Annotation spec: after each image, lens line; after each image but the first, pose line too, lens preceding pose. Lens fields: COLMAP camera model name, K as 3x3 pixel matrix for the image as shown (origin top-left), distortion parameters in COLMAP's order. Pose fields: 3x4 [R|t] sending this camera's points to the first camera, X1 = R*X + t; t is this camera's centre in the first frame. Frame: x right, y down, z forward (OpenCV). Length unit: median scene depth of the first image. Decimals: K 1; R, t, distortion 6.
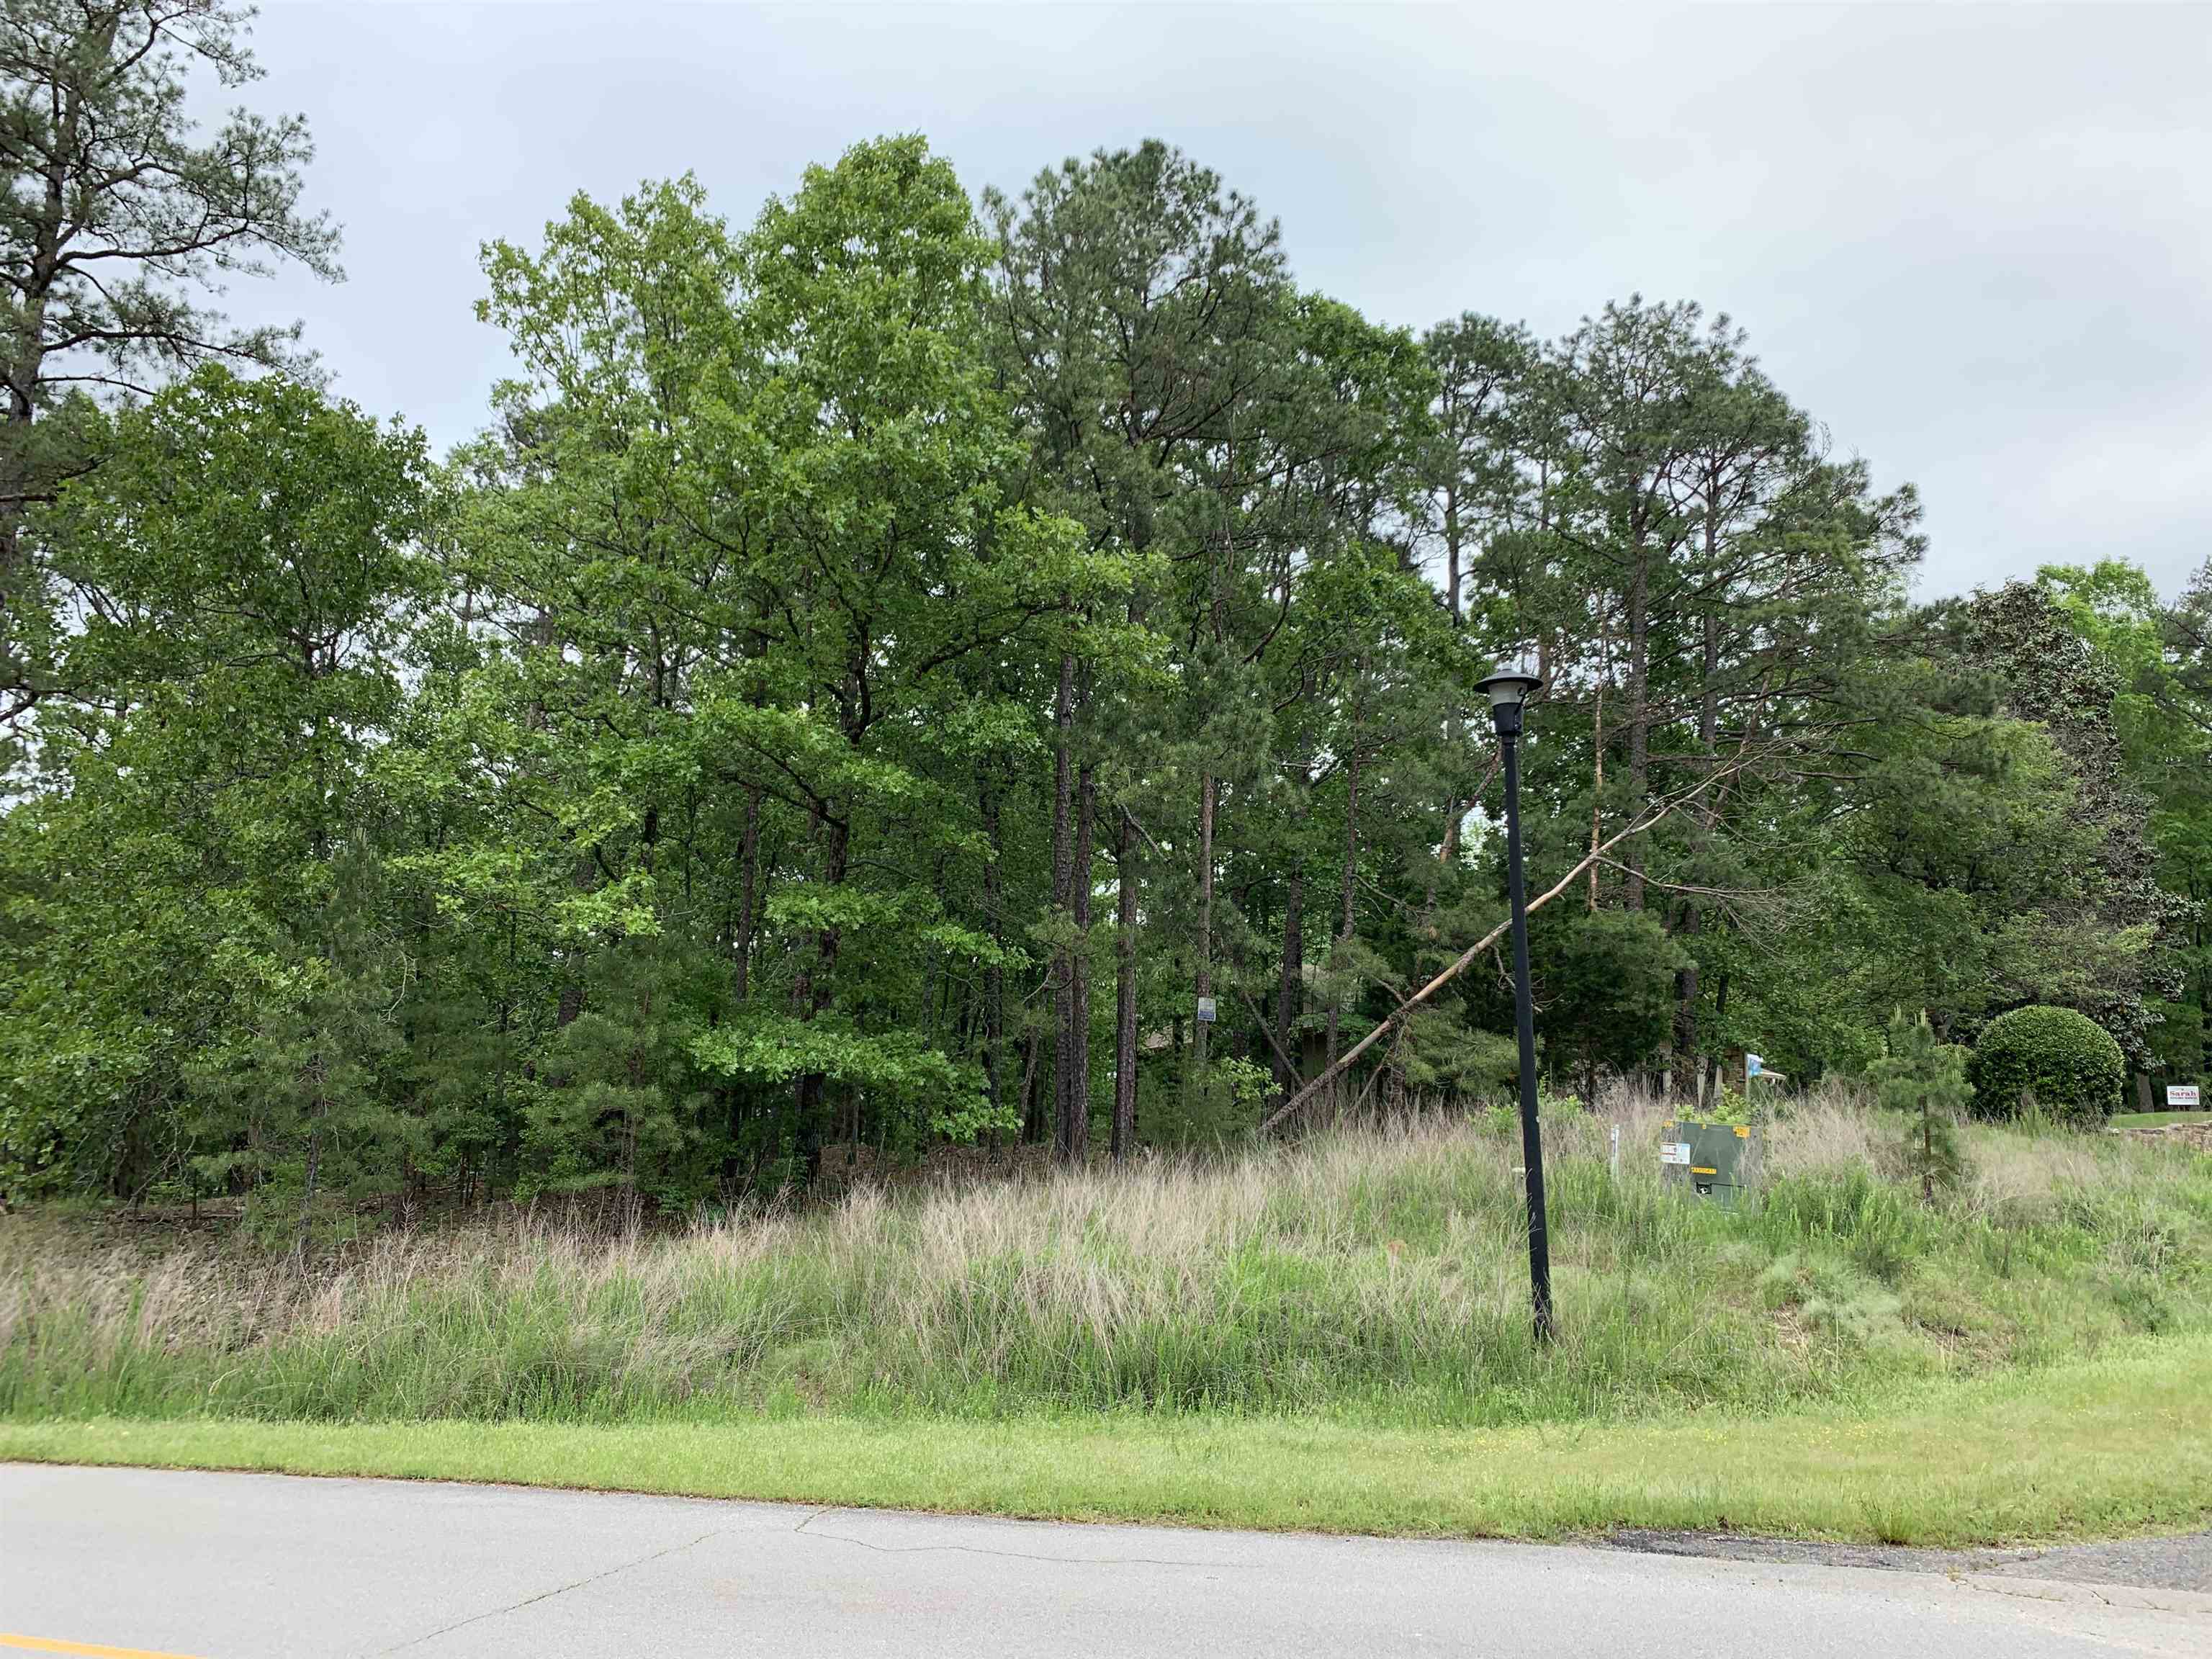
lens RADIAL K [[1668.9, 0, 1089.7], [0, 1668.9, 819.7], [0, 0, 1]] dist [0.035425, -0.038416]
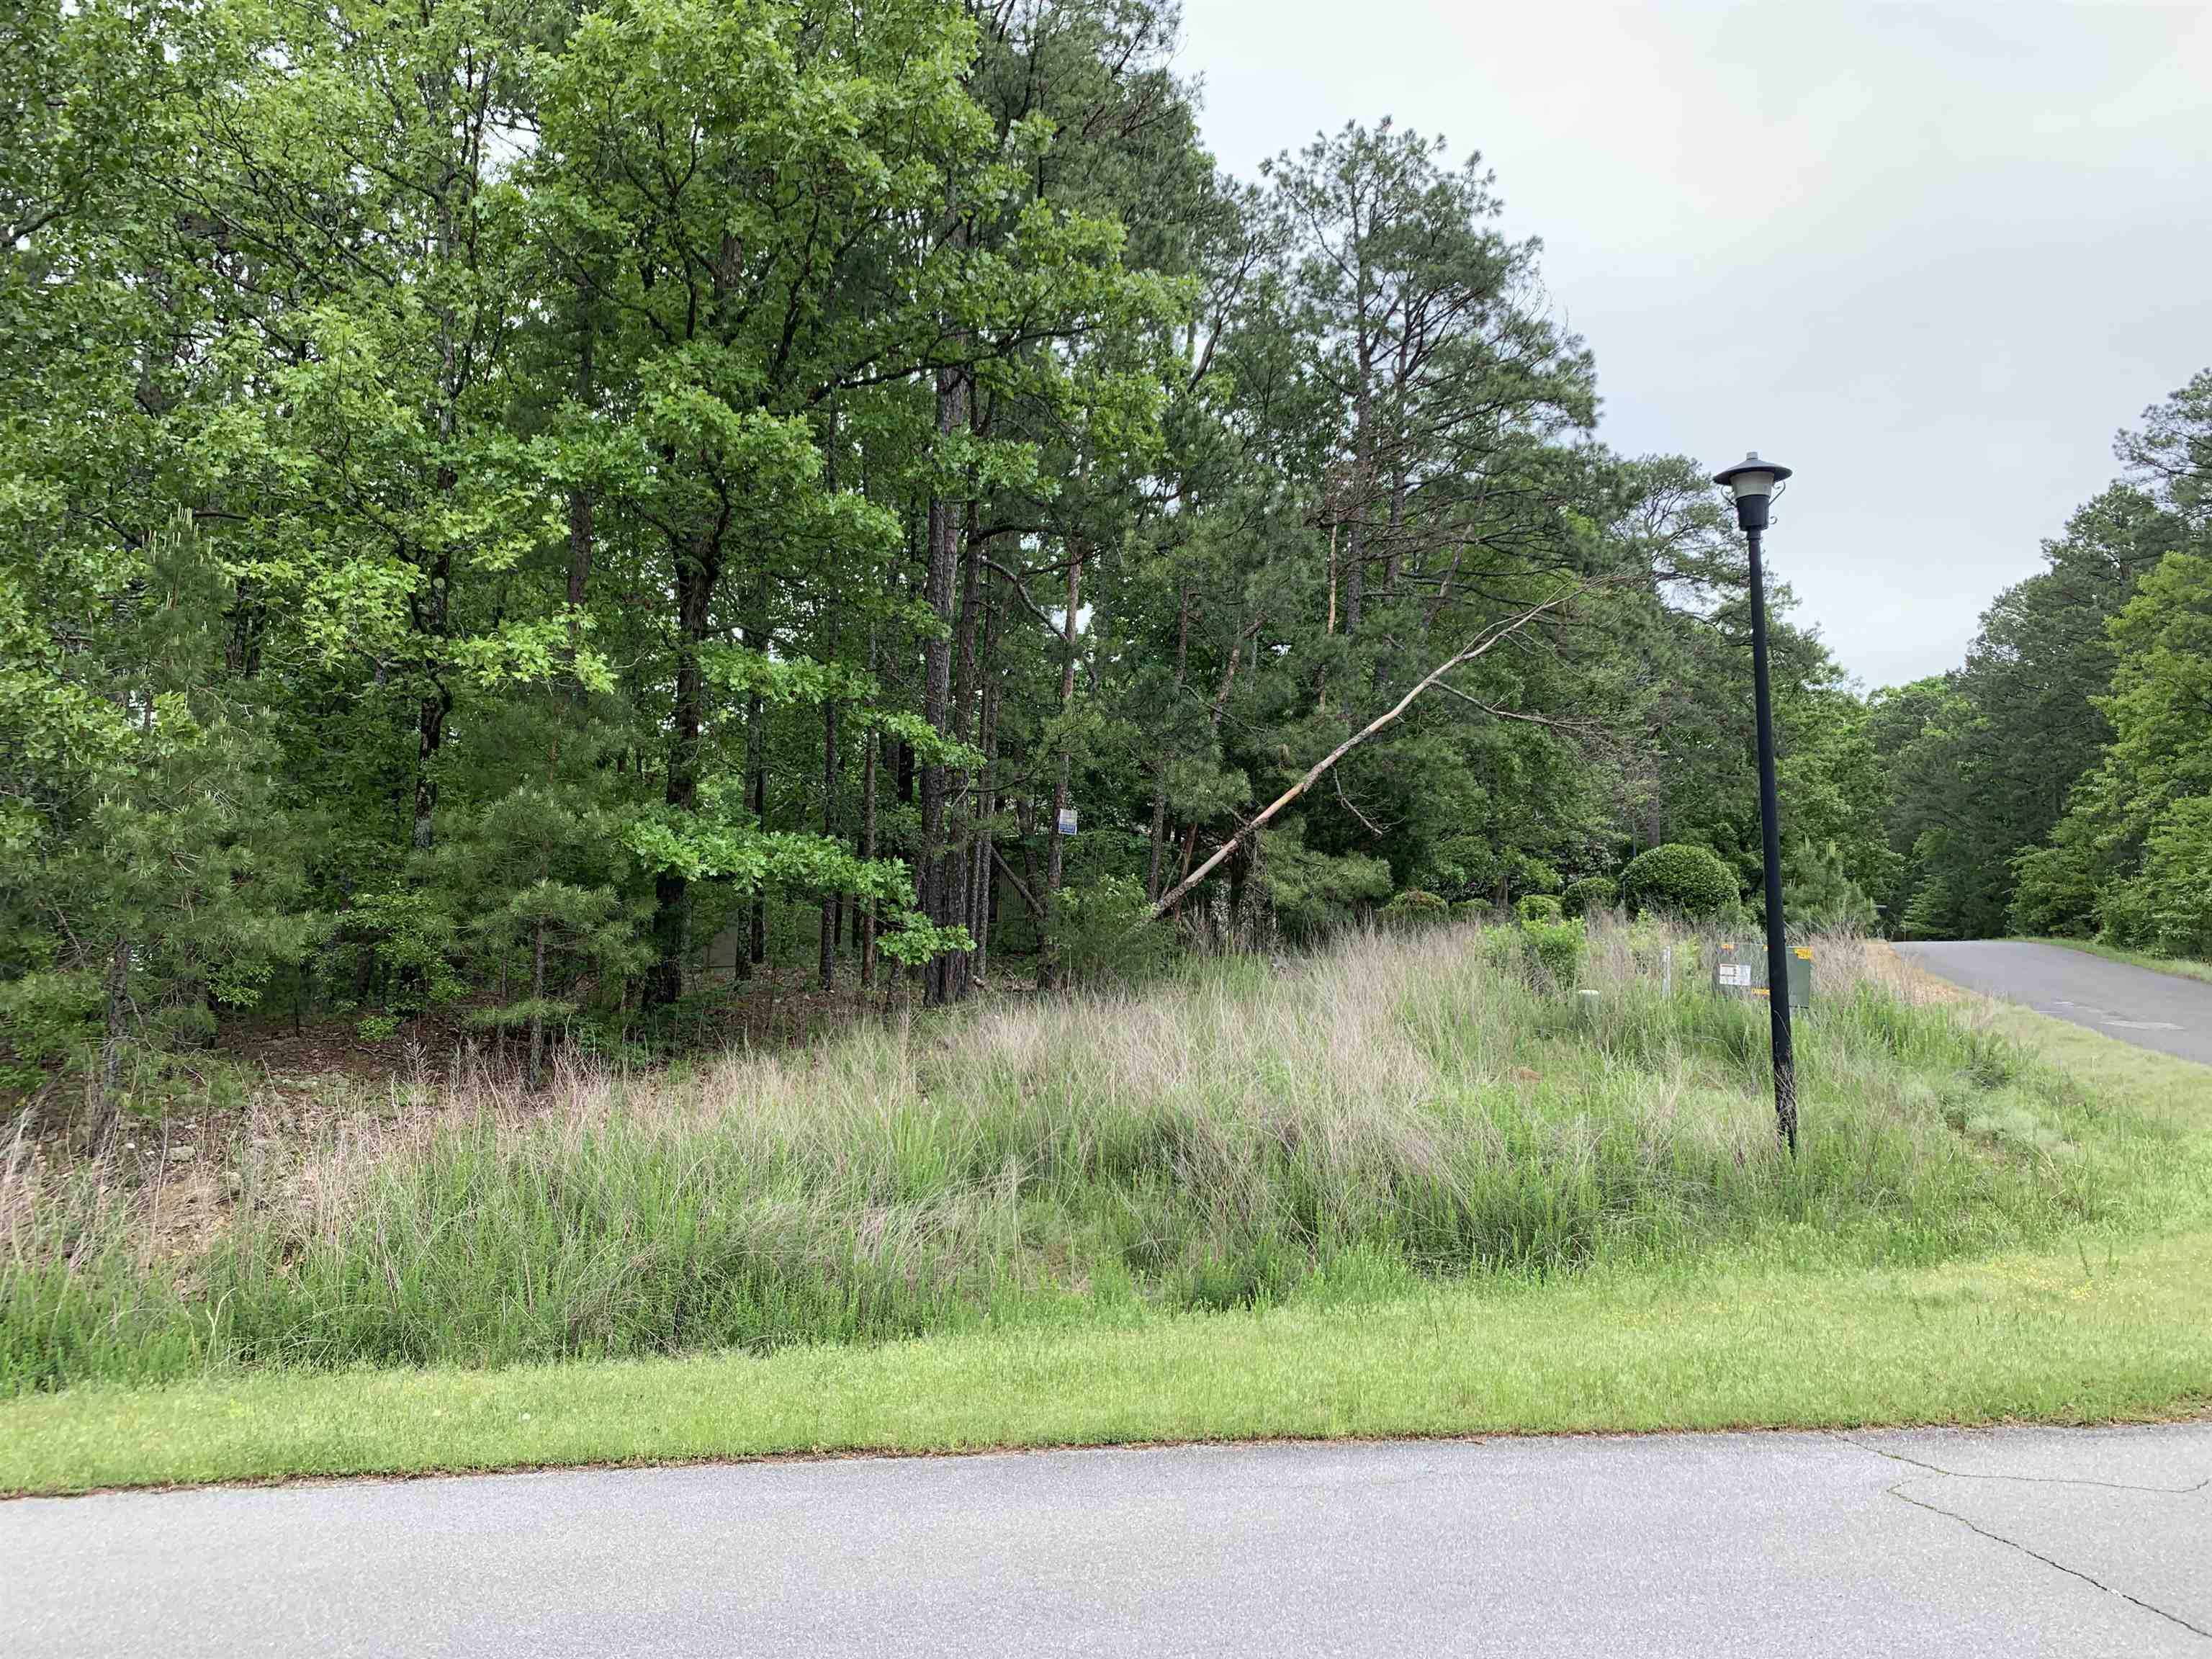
lens RADIAL K [[1668.9, 0, 1100.5], [0, 1668.9, 809.1], [0, 0, 1]] dist [0.035425, -0.038416]
pose [[0.925830, 0.037009, 0.376125, -0.269791], [-0.072524, 0.994096, 0.080703, 0.034848], [-0.370917, -0.101995, 0.923048, 0.167577]]
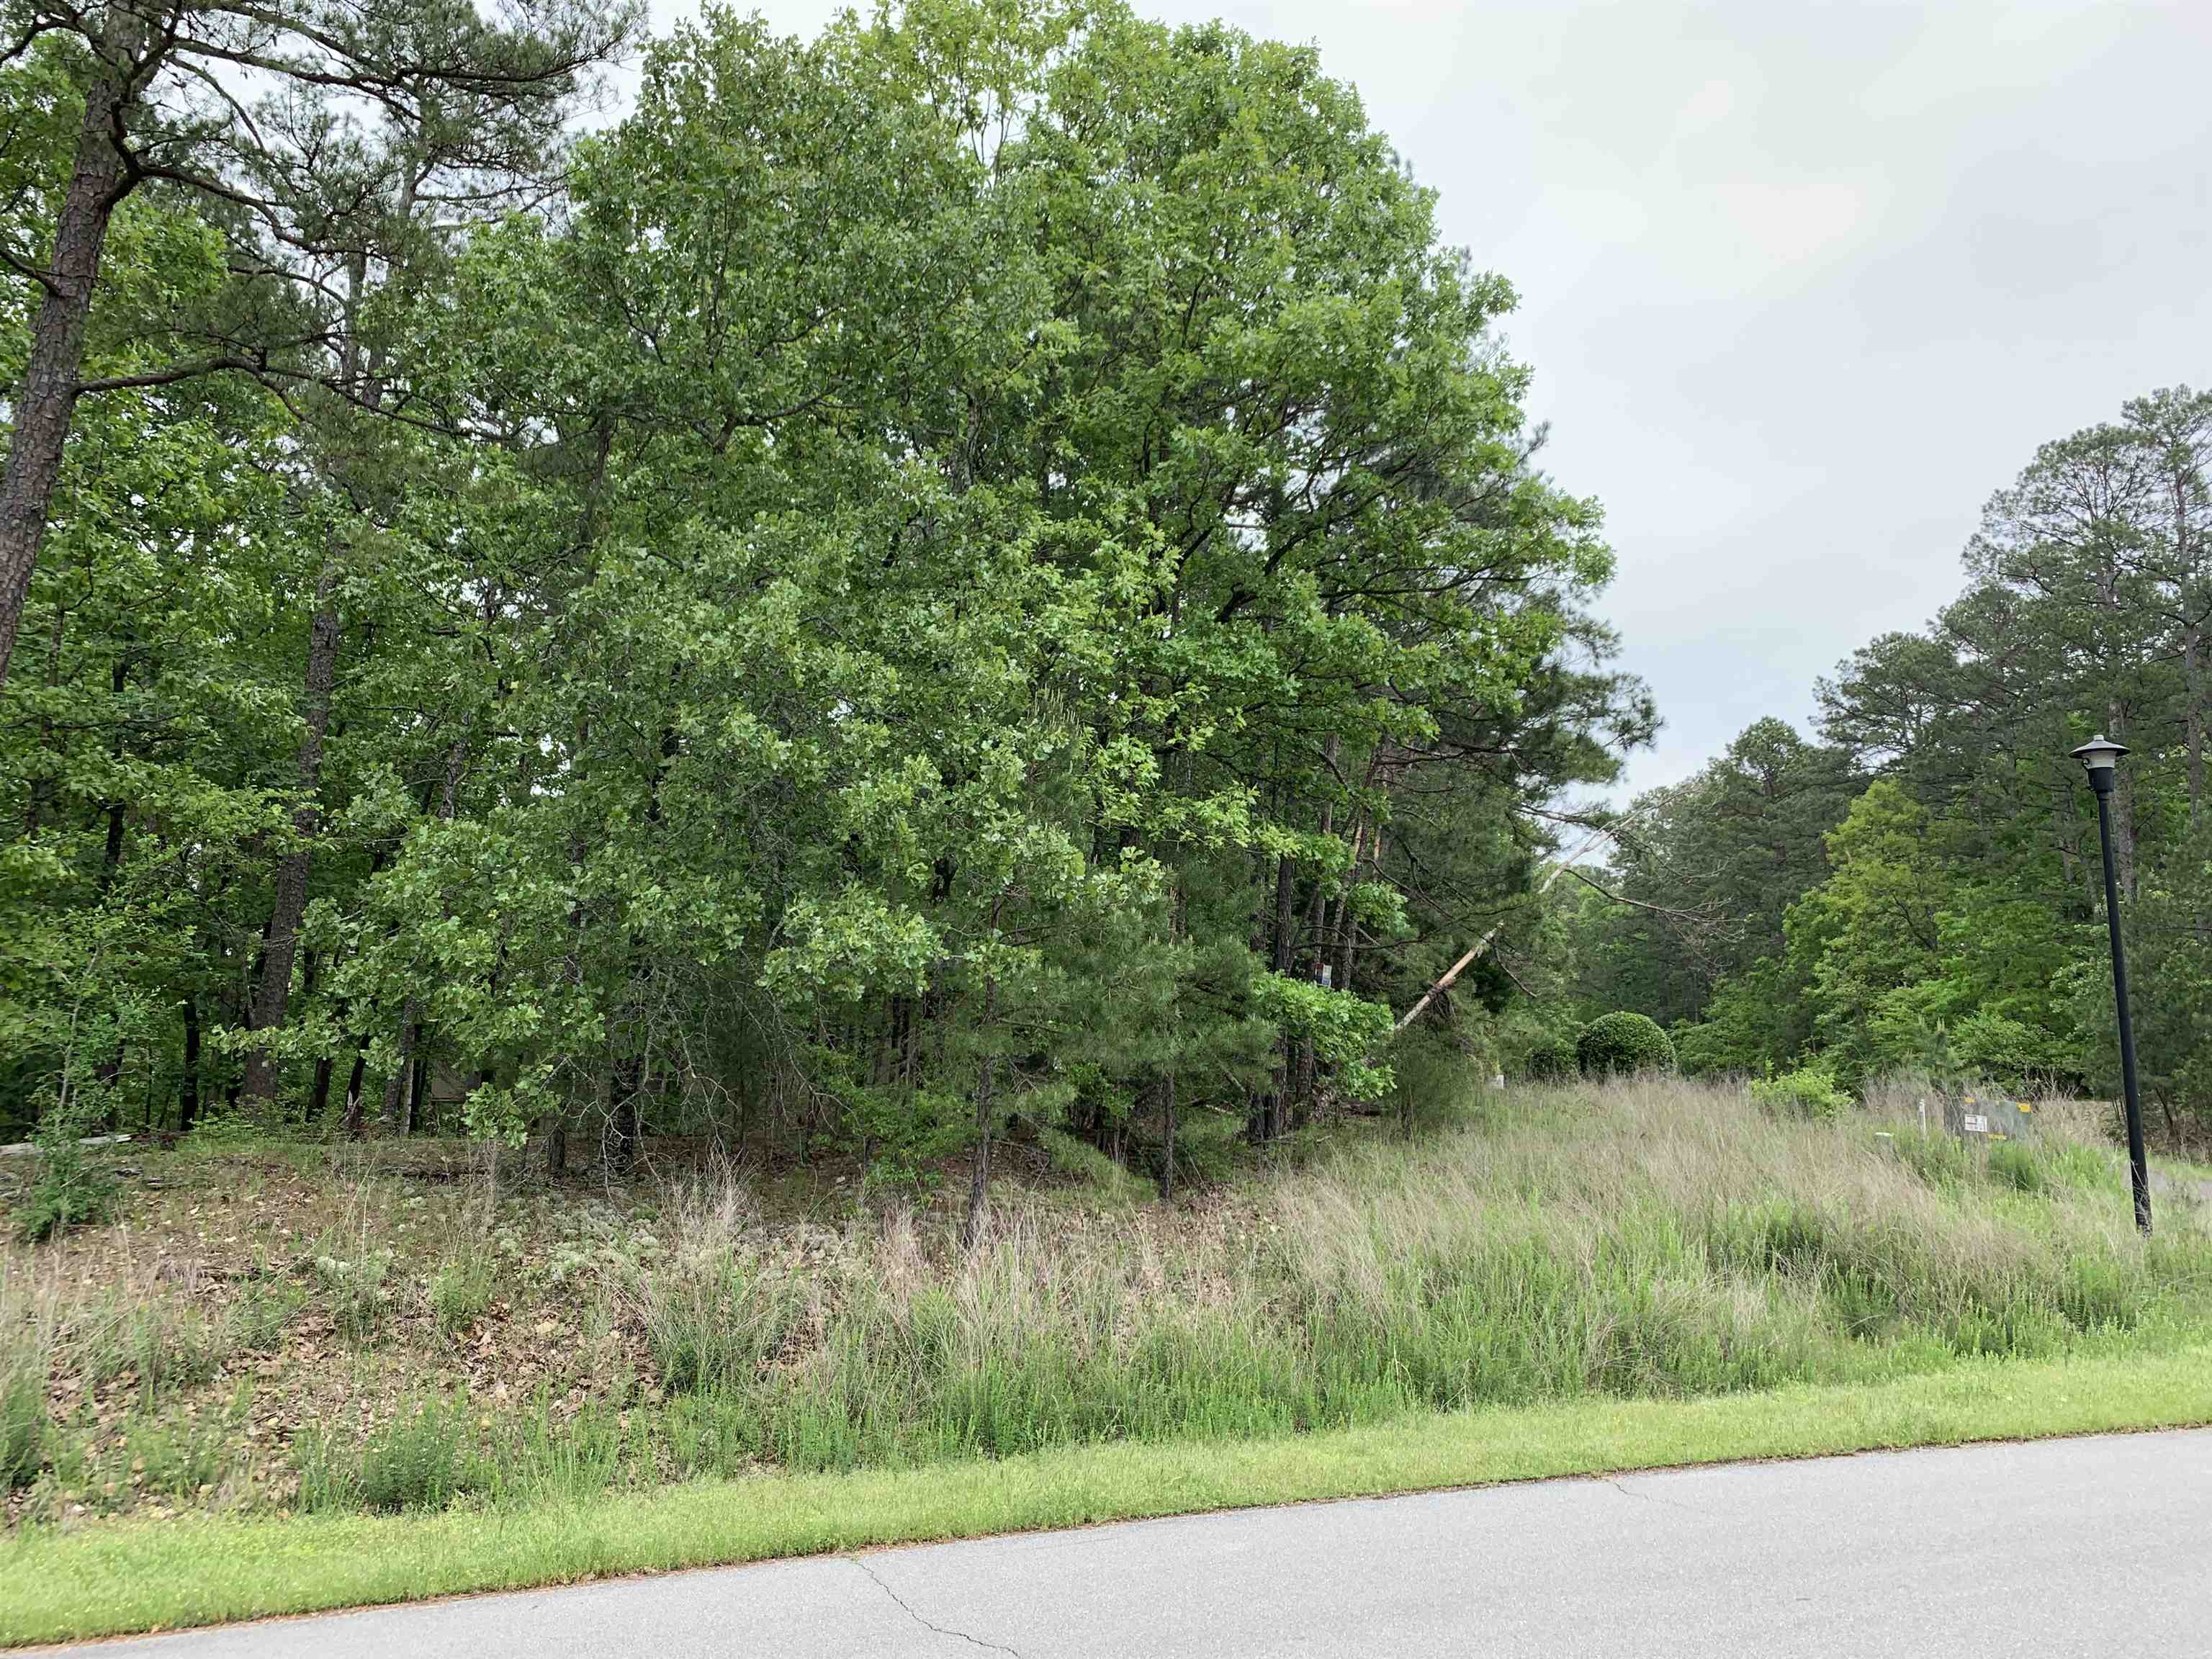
lens RADIAL K [[1668.9, 0, 1104.8], [0, 1668.9, 812.0], [0, 0, 1]] dist [0.035425, -0.038416]
pose [[0.800644, 0.127766, 0.585359, -0.701905], [-0.137191, 0.990135, -0.028470, 0.067455], [-0.583223, -0.057512, 0.810274, 0.262888]]
